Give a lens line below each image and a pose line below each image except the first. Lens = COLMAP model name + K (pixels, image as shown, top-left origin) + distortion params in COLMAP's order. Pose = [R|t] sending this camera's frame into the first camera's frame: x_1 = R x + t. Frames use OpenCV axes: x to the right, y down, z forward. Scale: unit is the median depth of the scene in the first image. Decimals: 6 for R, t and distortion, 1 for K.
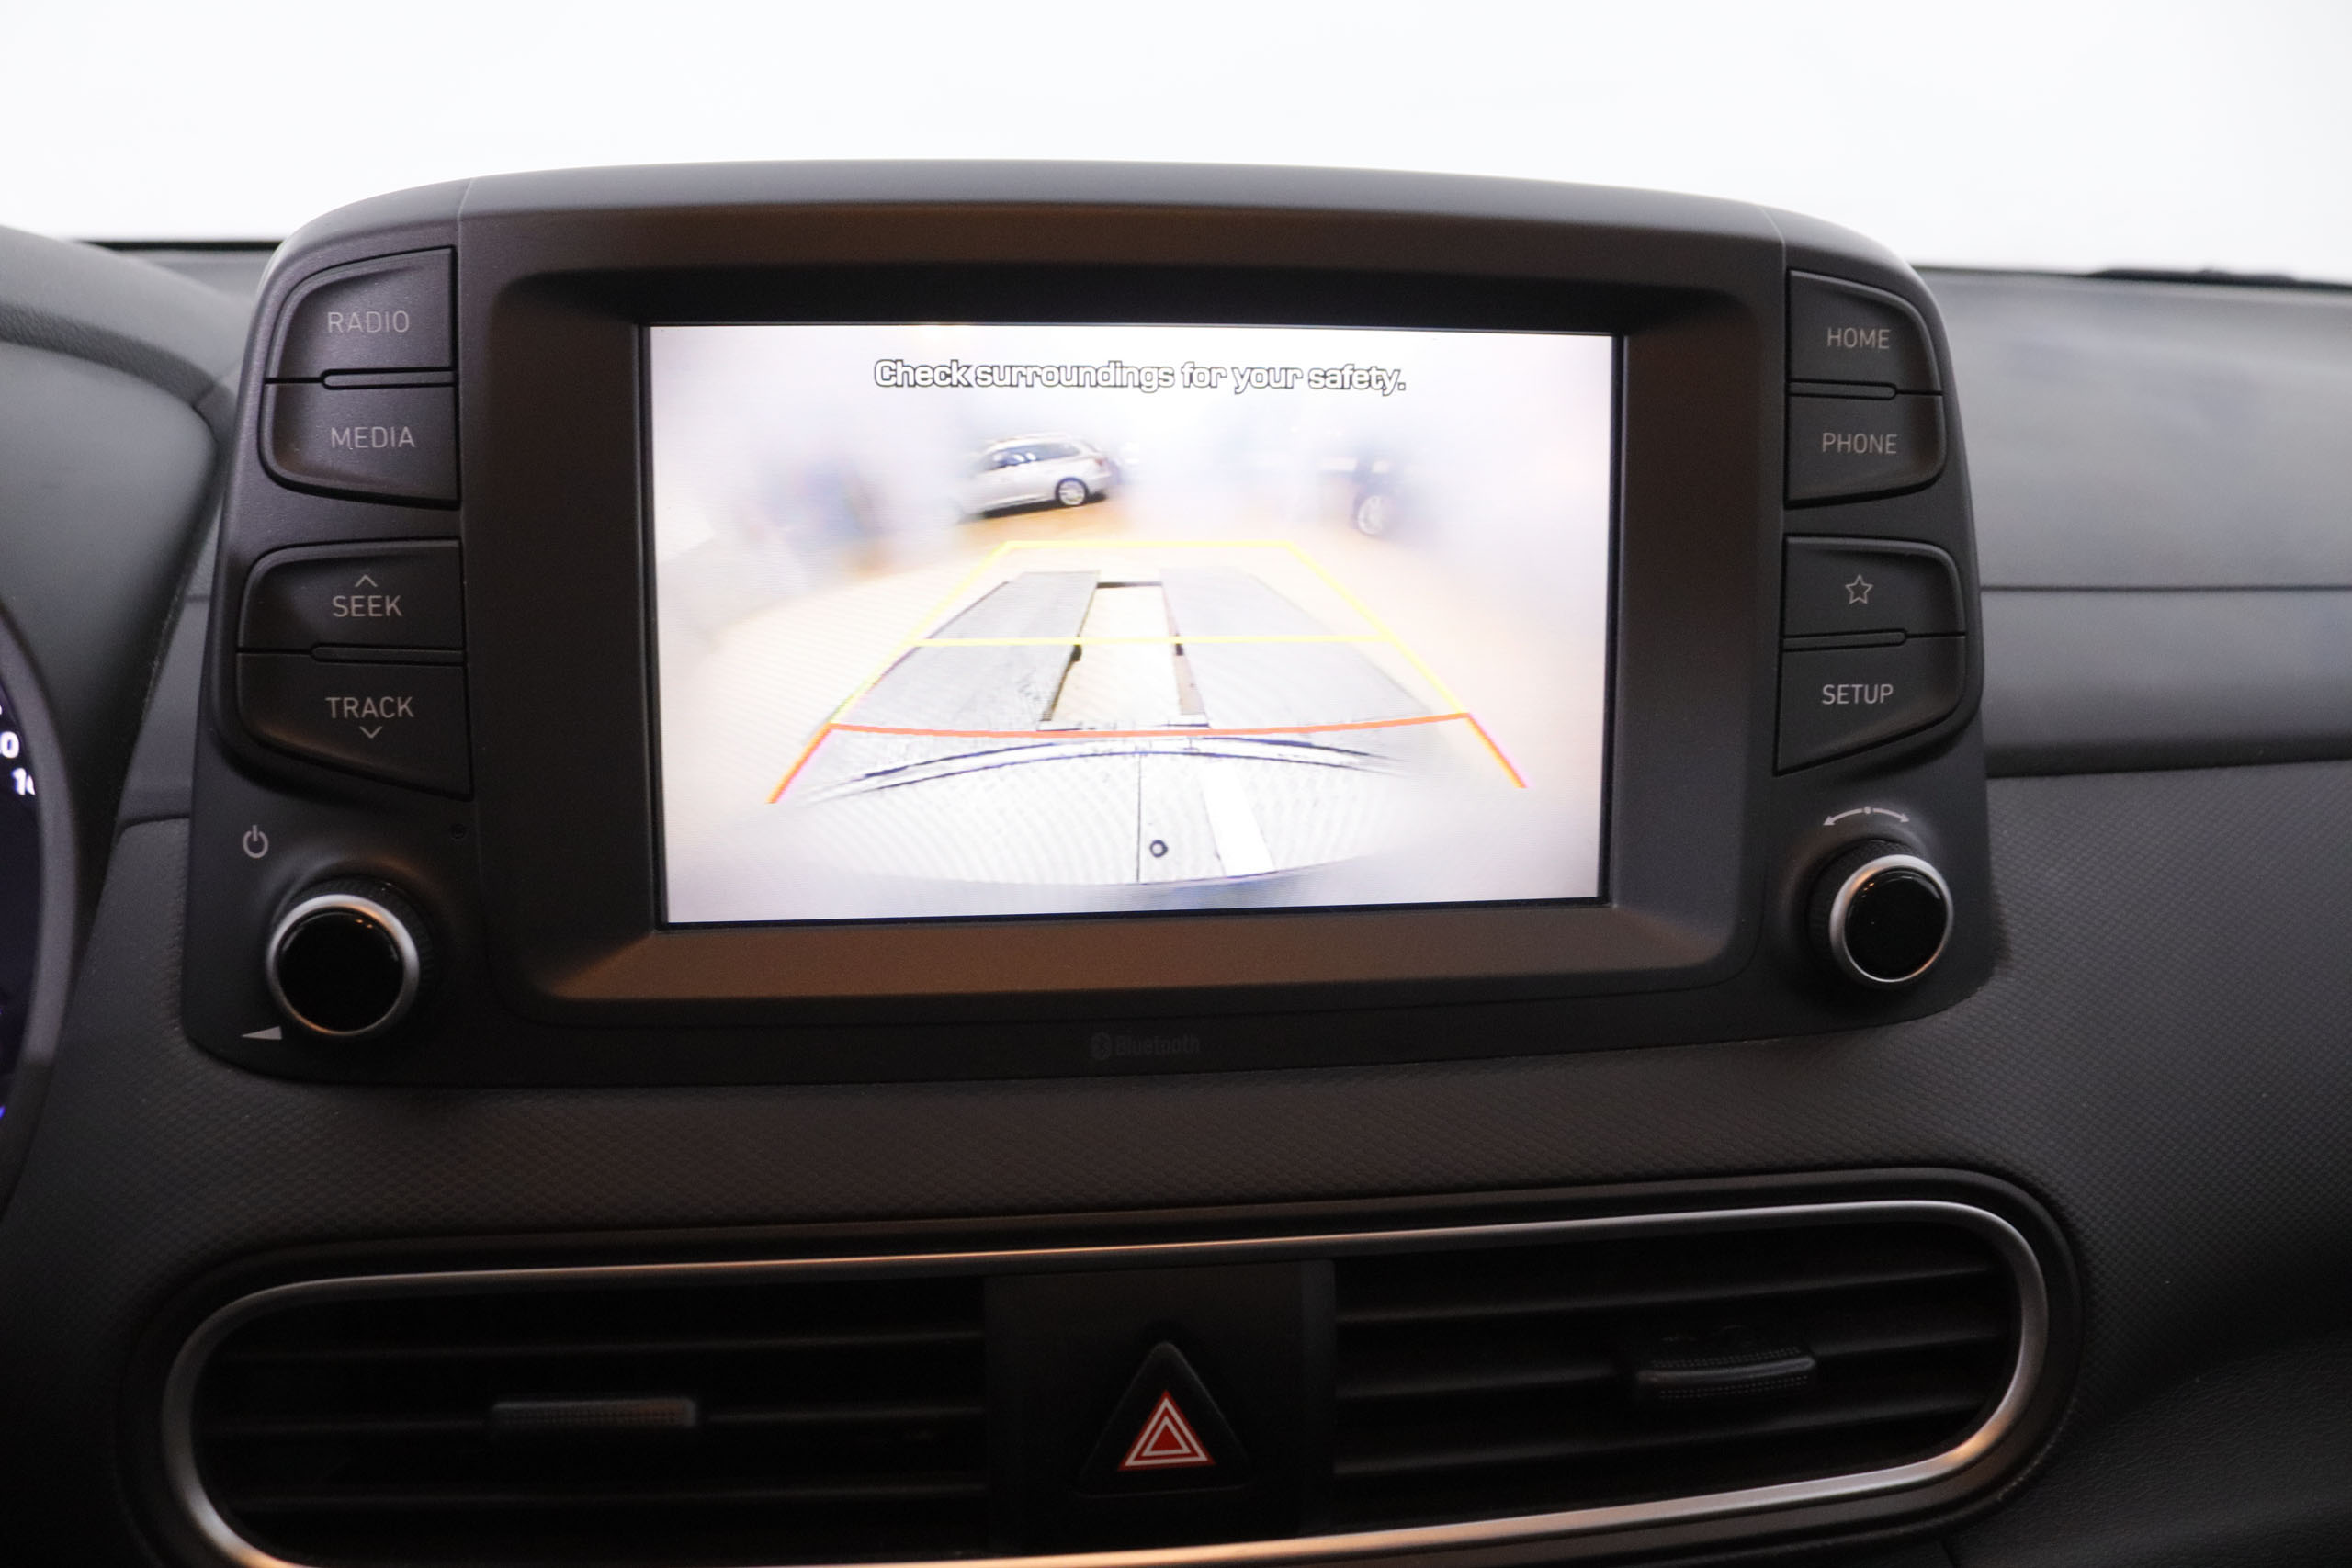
lens RADIAL K [[1914.8, 0, 1177.2], [0, 1914.8, 747.1], [0, 0, 1]] dist [-0.170798, 0.111602]
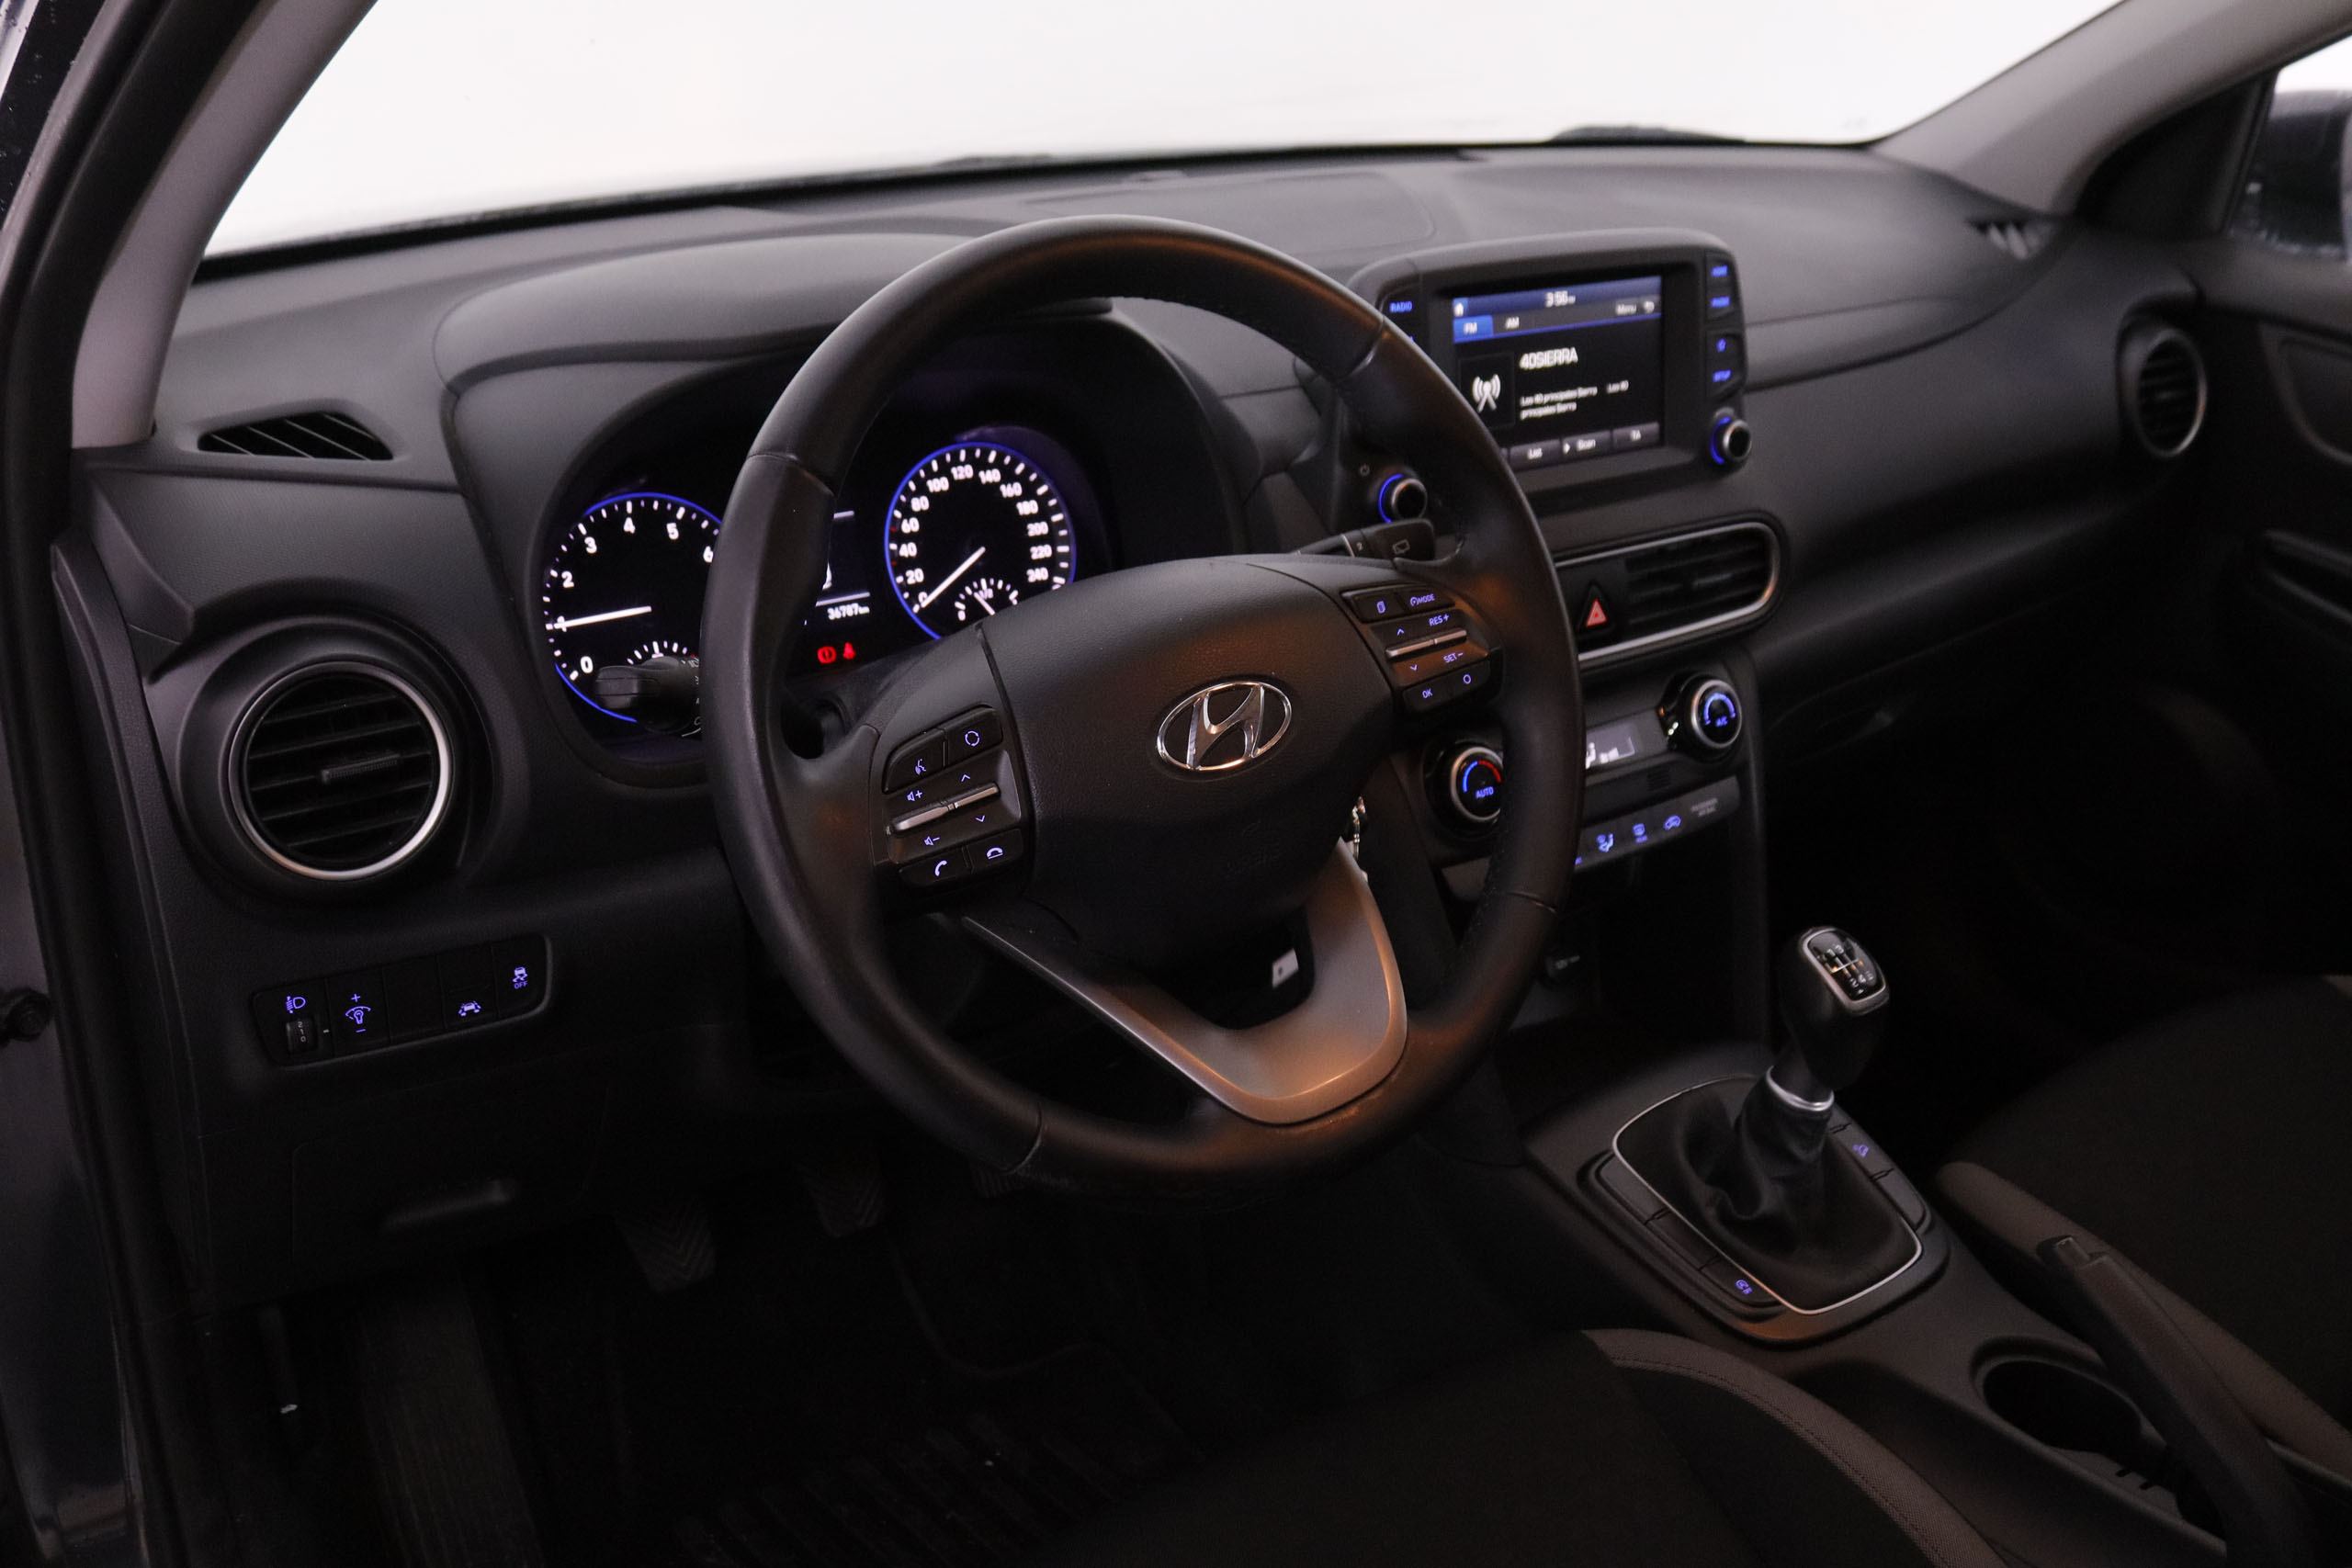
lens RADIAL K [[2153.1, 0, 1176.0], [0, 2153.1, 784.0], [0, 0, 1]] dist [-0.149253, 0.091543]
pose [[0.884341, -0.185685, 0.428325, -2.336013], [0.115151, 0.975908, 0.185323, -0.135934], [-0.452417, -0.114567, 0.884417, -2.069661]]
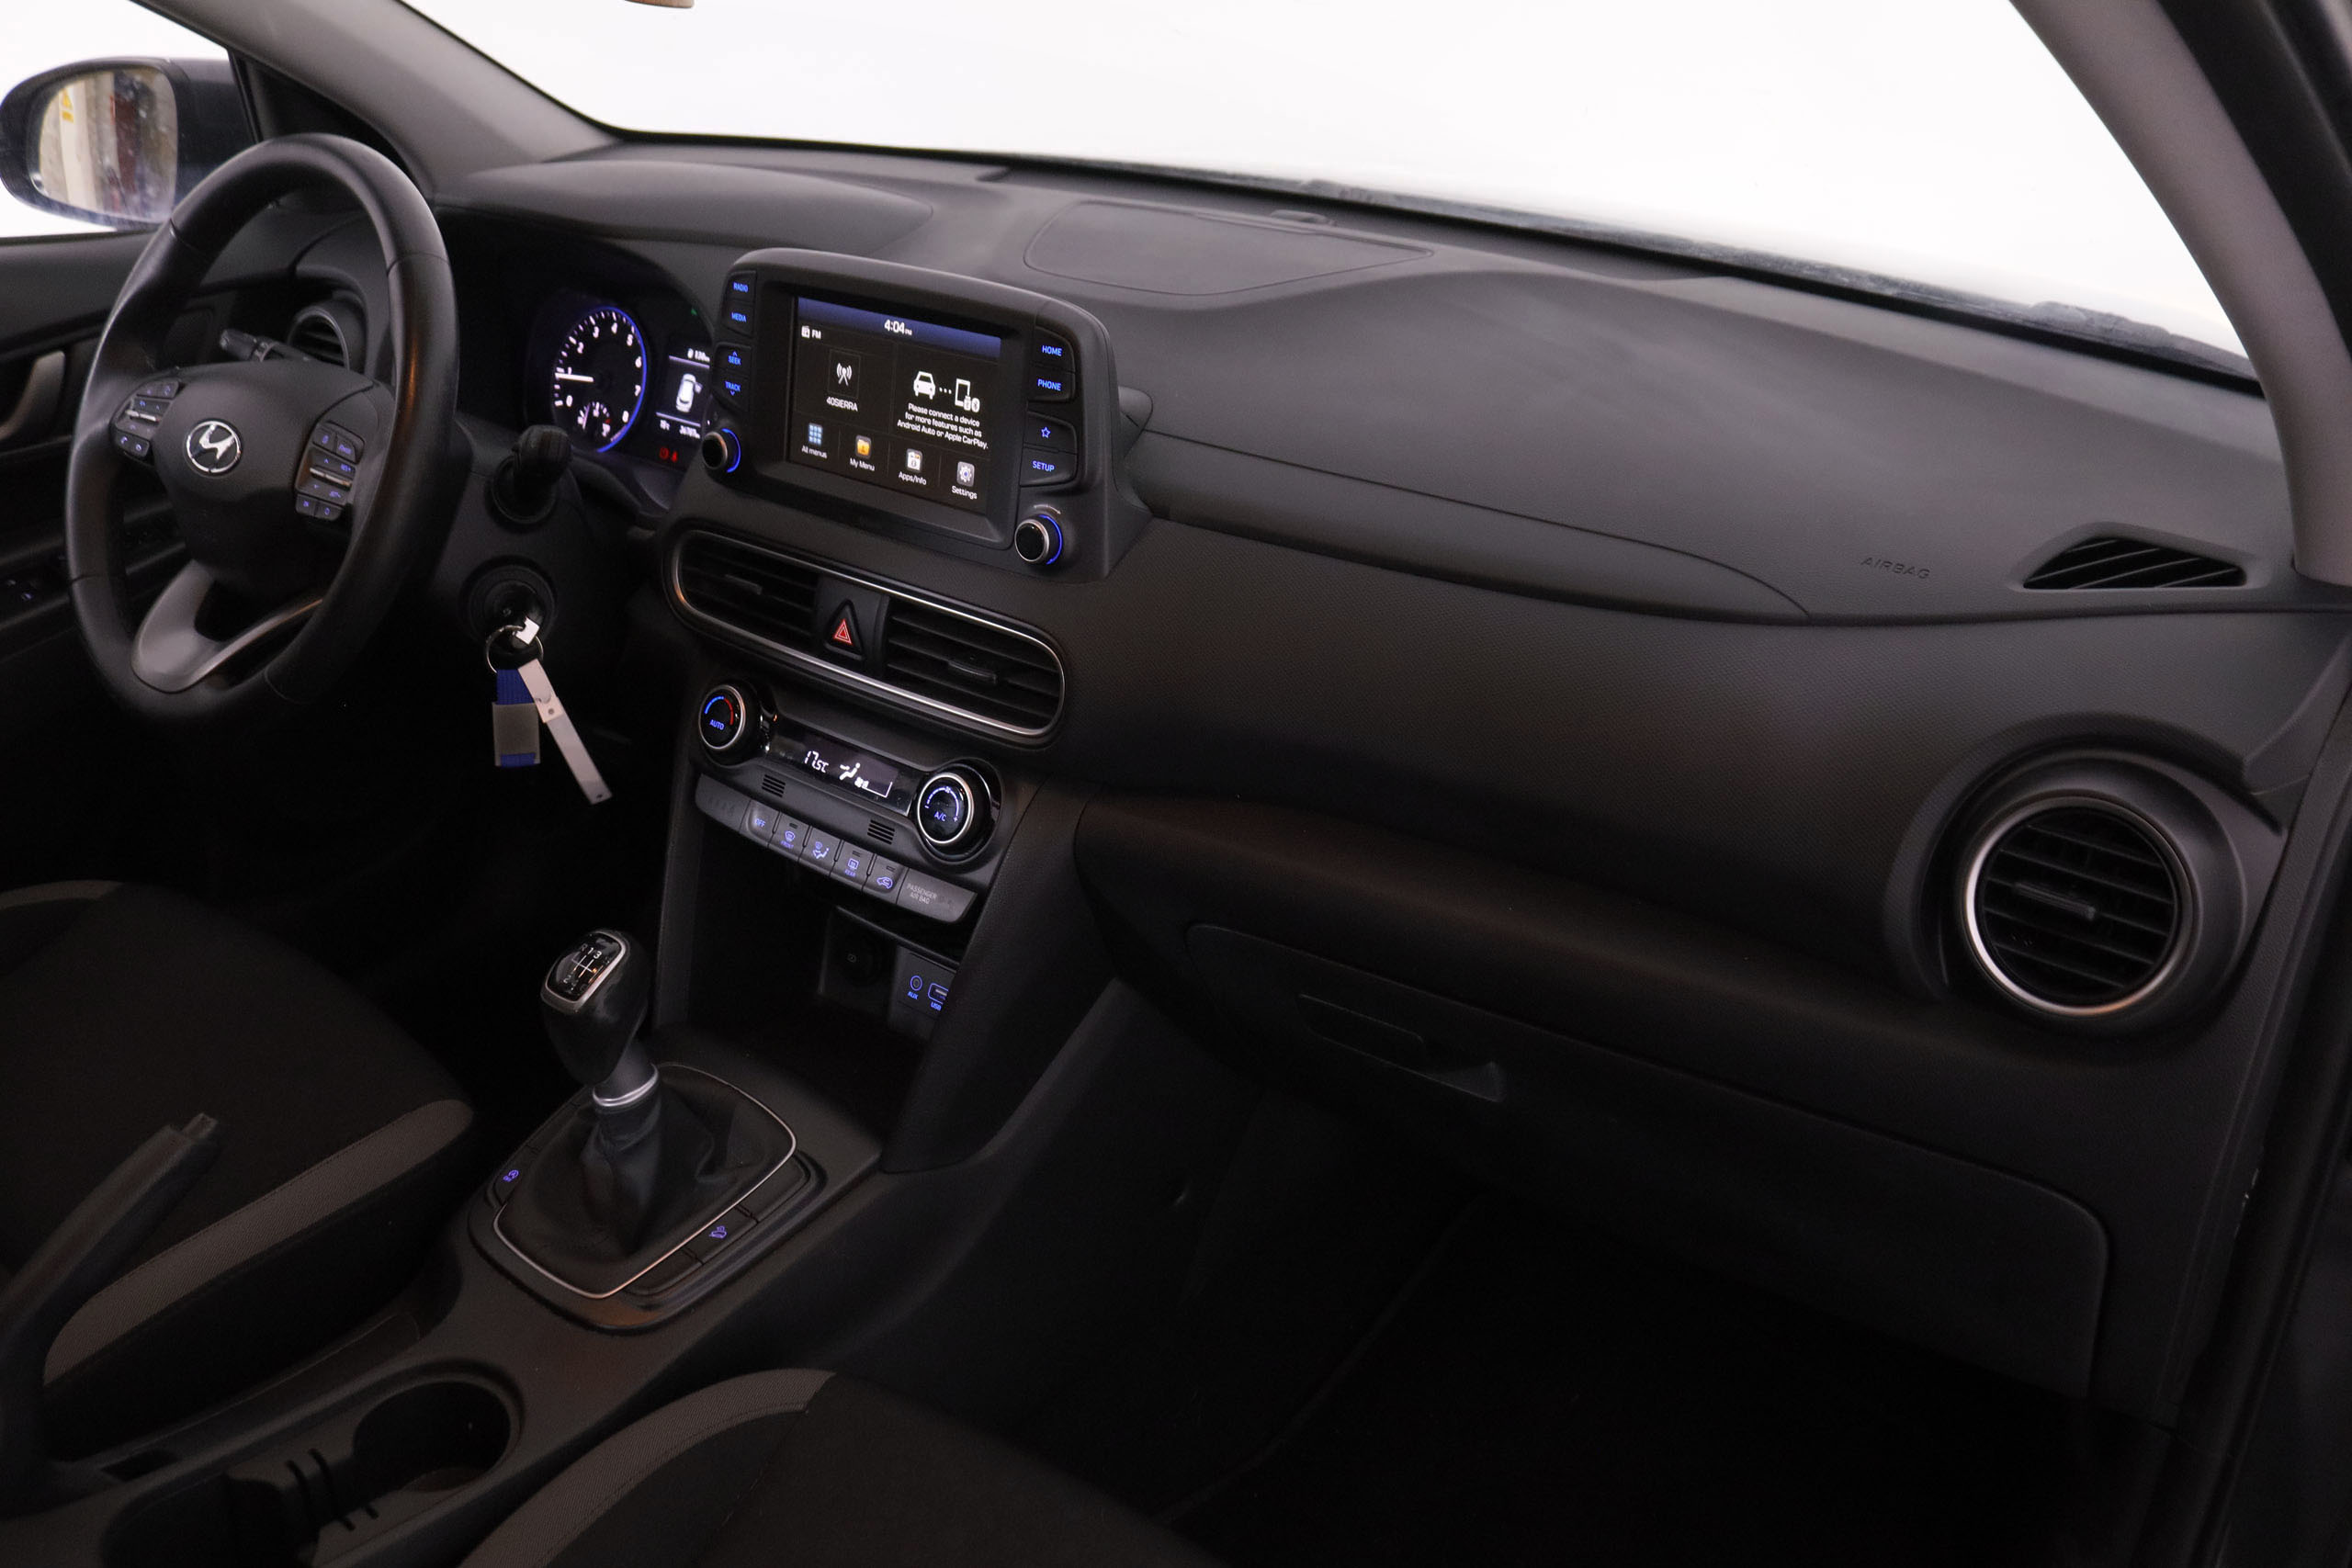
lens RADIAL K [[1914.8, 0, 1177.2], [0, 1914.8, 747.1], [0, 0, 1]] dist [-0.170798, 0.111602]
pose [[0.711371, 0.297778, -0.636615, 2.678709], [-0.201343, 0.954186, 0.221336, -0.329109], [0.673359, -0.029274, 0.738736, -1.172942]]
